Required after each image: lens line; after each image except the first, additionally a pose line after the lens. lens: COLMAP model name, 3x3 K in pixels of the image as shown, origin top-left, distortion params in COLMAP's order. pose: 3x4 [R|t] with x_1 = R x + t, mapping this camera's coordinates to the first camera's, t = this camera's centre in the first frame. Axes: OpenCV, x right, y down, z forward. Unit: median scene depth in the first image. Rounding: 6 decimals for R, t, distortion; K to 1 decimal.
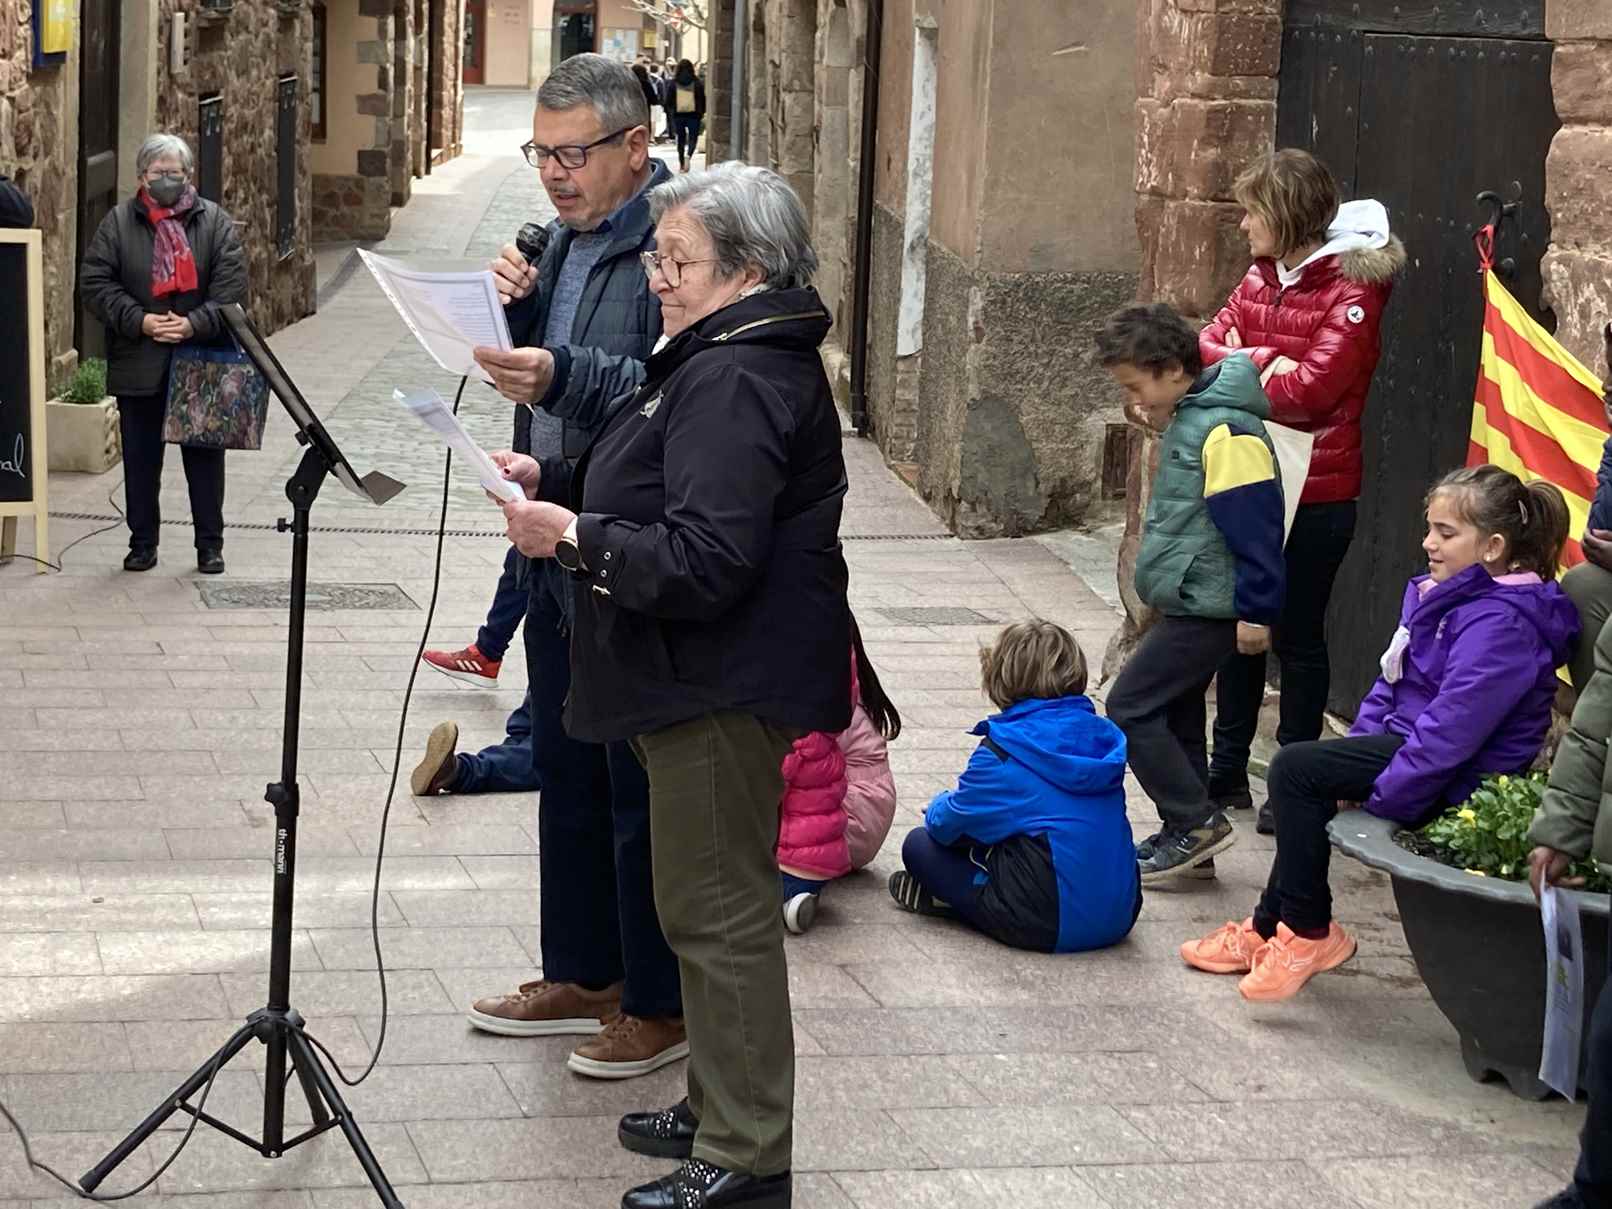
lens RADIAL K [[3075.9, 0, 748.1], [0, 3075.9, 565.0], [0, 0, 1]] dist [0.139290, 0.000000]
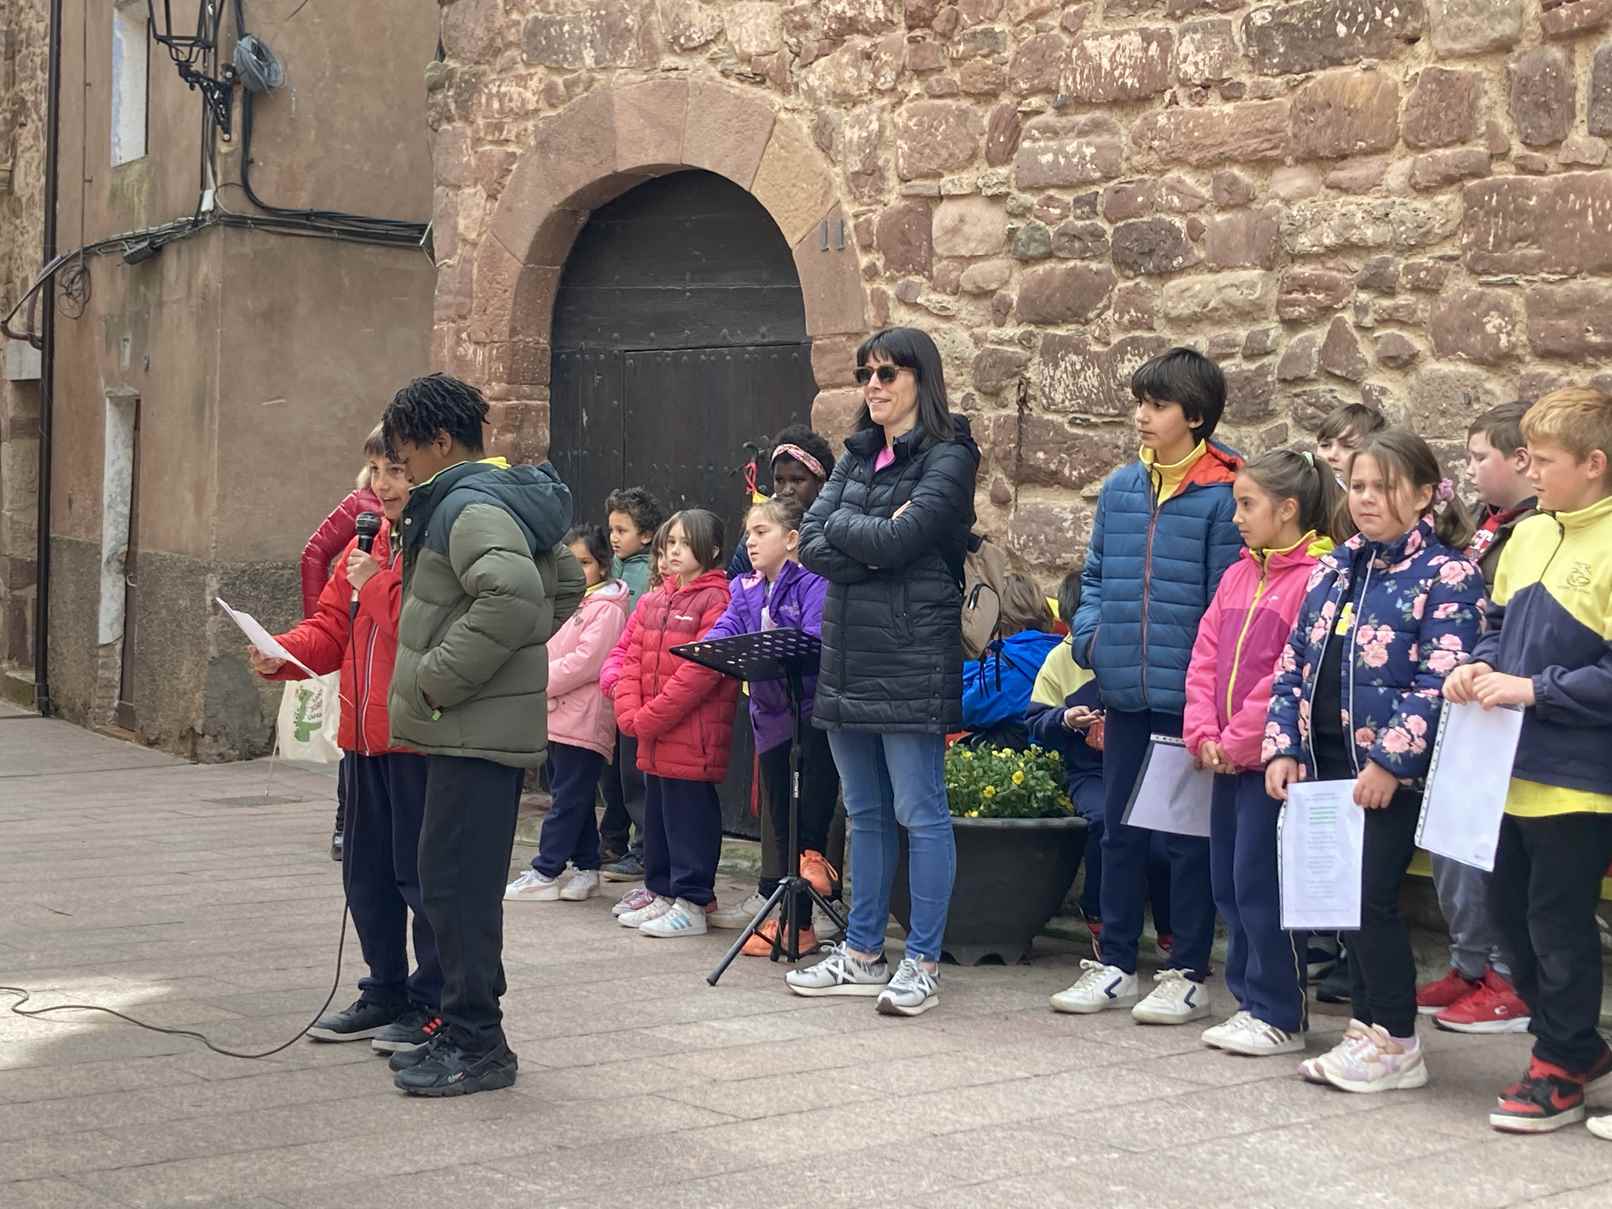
lens RADIAL K [[2317.8, 0, 765.0], [0, 2317.8, 578.8], [0, 0, 1]] dist [0.077865, 0.000000]
pose [[0.900797, -0.026317, 0.433441, -0.208652], [0.081694, 0.990609, -0.109633, 0.060306], [-0.426486, 0.134167, 0.894488, -0.018951]]
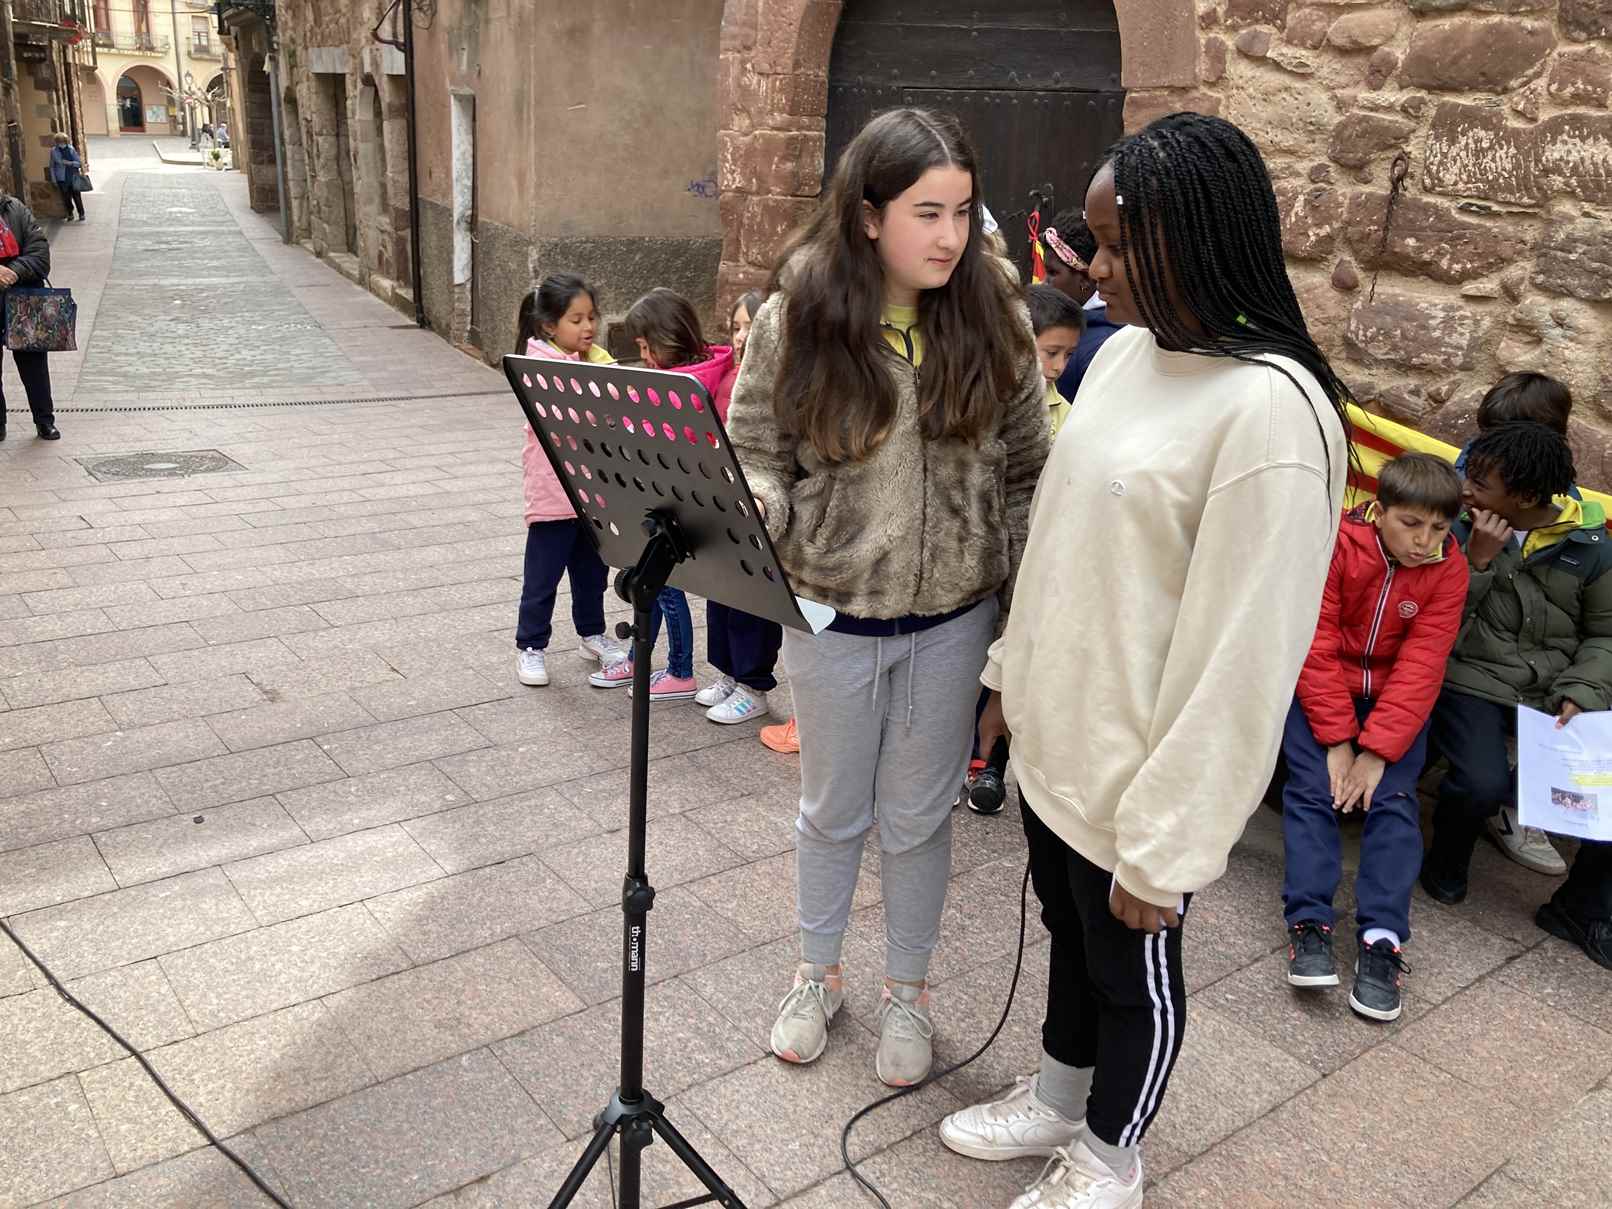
lens RADIAL K [[1301.8, 0, 787.0], [0, 1301.8, 582.5], [0, 0, 1]] dist [0.007489, -0.002830]
pose [[0.922275, -0.115337, 0.368926, -0.123130], [0.050324, 0.982150, 0.181243, -0.041197], [-0.383245, -0.148590, 0.911616, 0.334377]]
